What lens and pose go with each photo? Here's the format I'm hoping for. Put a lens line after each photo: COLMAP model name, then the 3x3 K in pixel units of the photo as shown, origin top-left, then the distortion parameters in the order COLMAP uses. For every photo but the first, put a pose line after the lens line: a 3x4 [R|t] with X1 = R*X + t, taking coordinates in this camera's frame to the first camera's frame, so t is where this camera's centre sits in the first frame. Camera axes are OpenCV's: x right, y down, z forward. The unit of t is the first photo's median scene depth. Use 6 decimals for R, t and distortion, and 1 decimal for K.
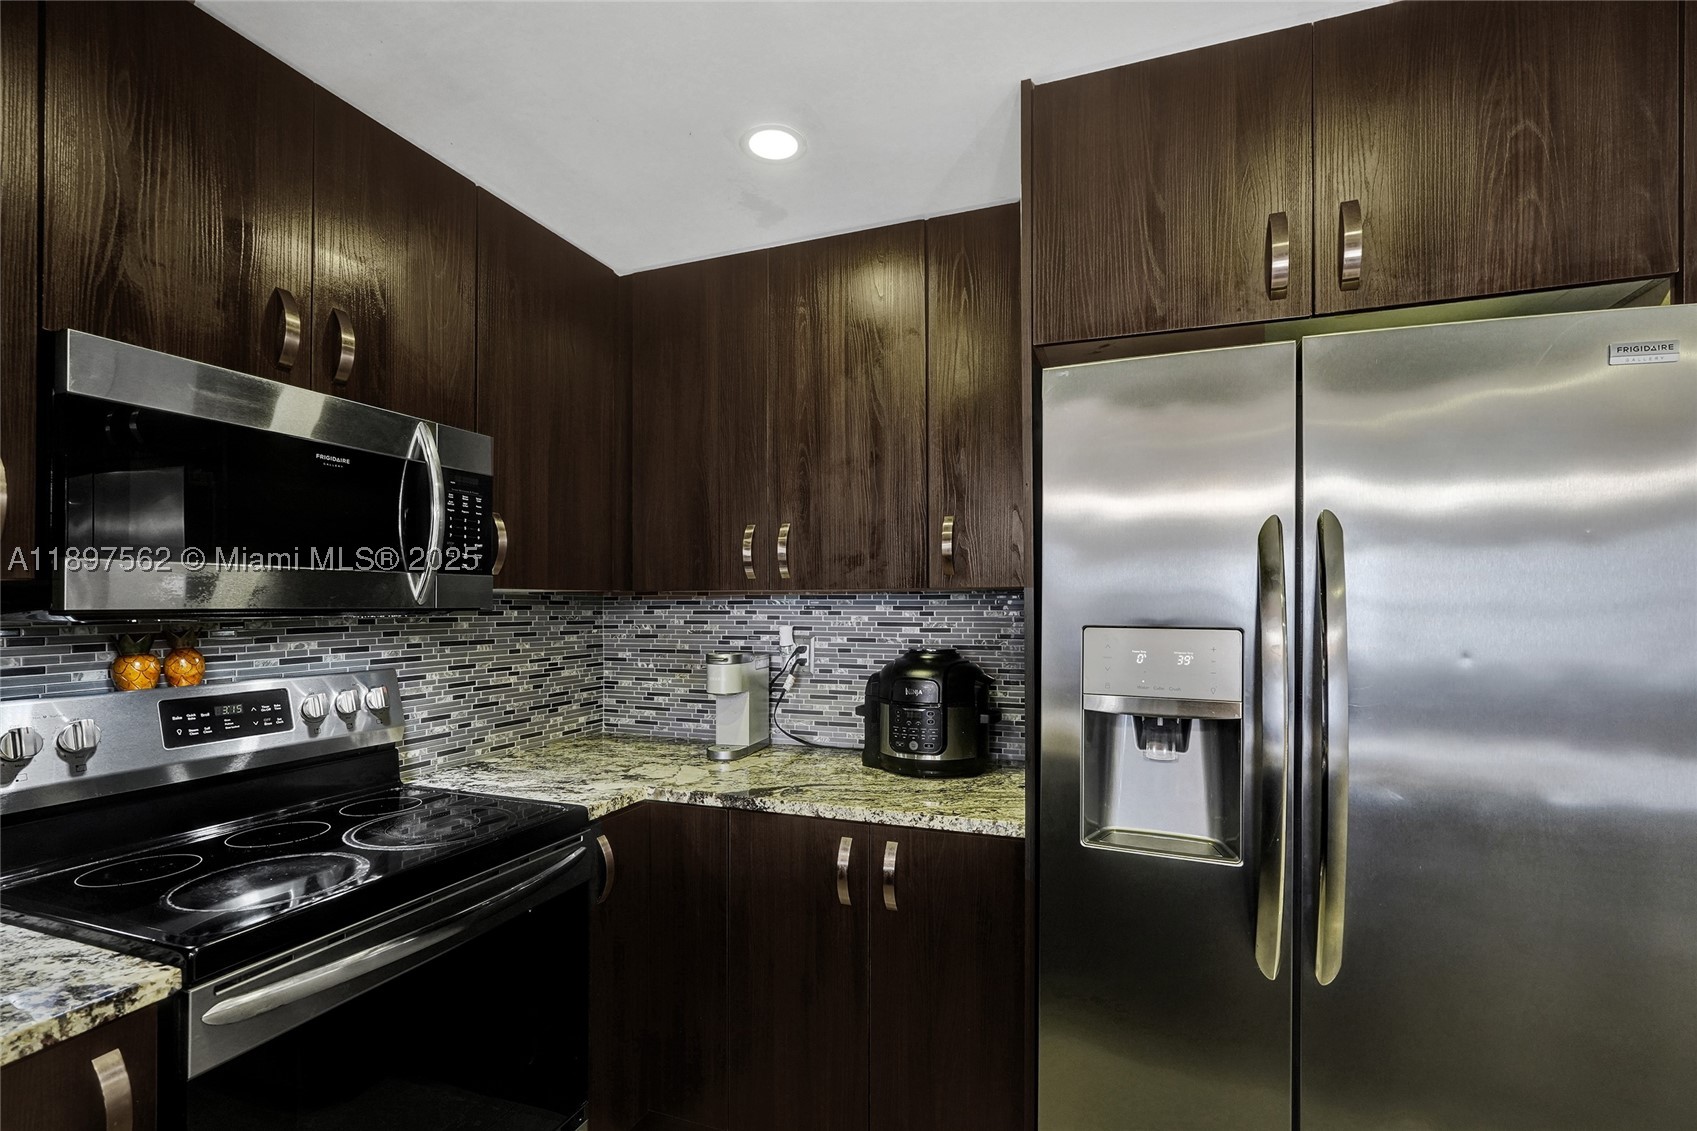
lens RADIAL K [[767.7, 0, 850.0], [0, 767.7, 598.1], [0, 0, 1]] dist [0.000898, 0.000432]
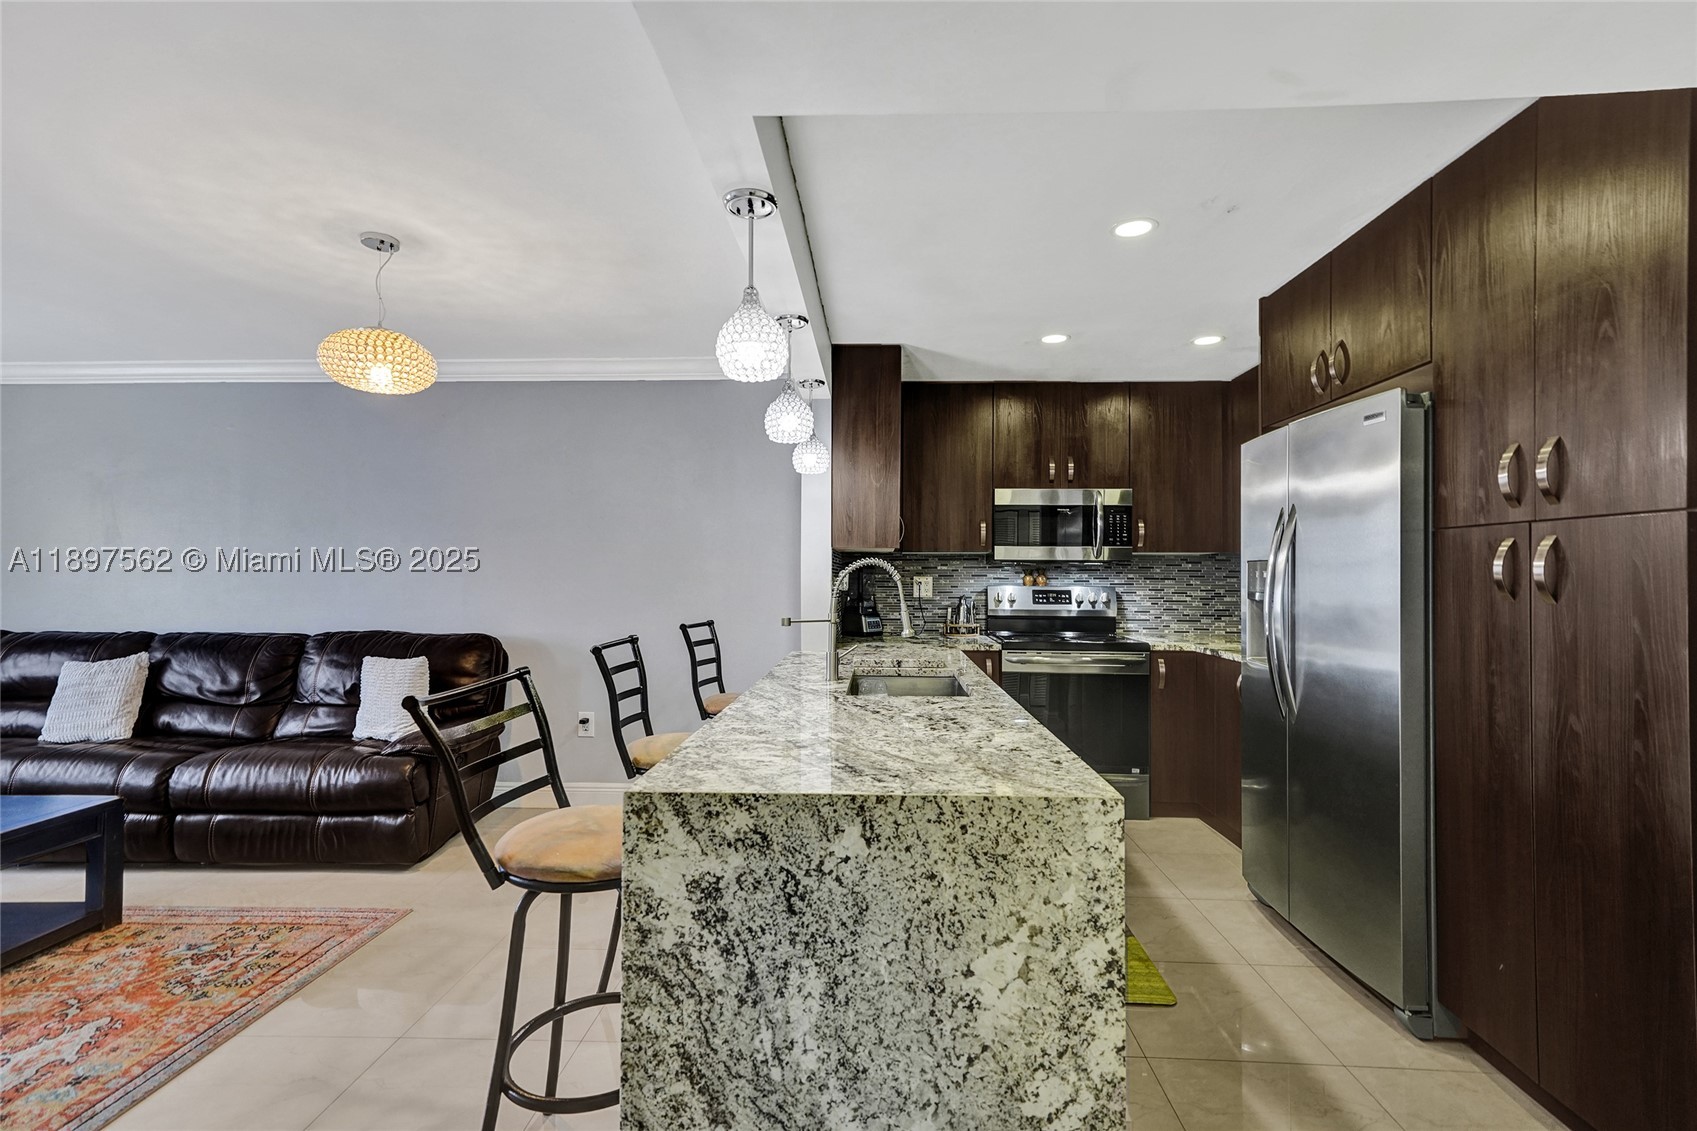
lens RADIAL K [[765.2, 0, 848.0], [0, 765.2, 562.8], [0, 0, 1]] dist [0.003446, 0.007235]
pose [[0.311798, -0.013614, -0.950051, 1.521238], [-0.000369, 0.999896, -0.014450, 0.055014], [0.950148, 0.004856, 0.311760, -0.584993]]
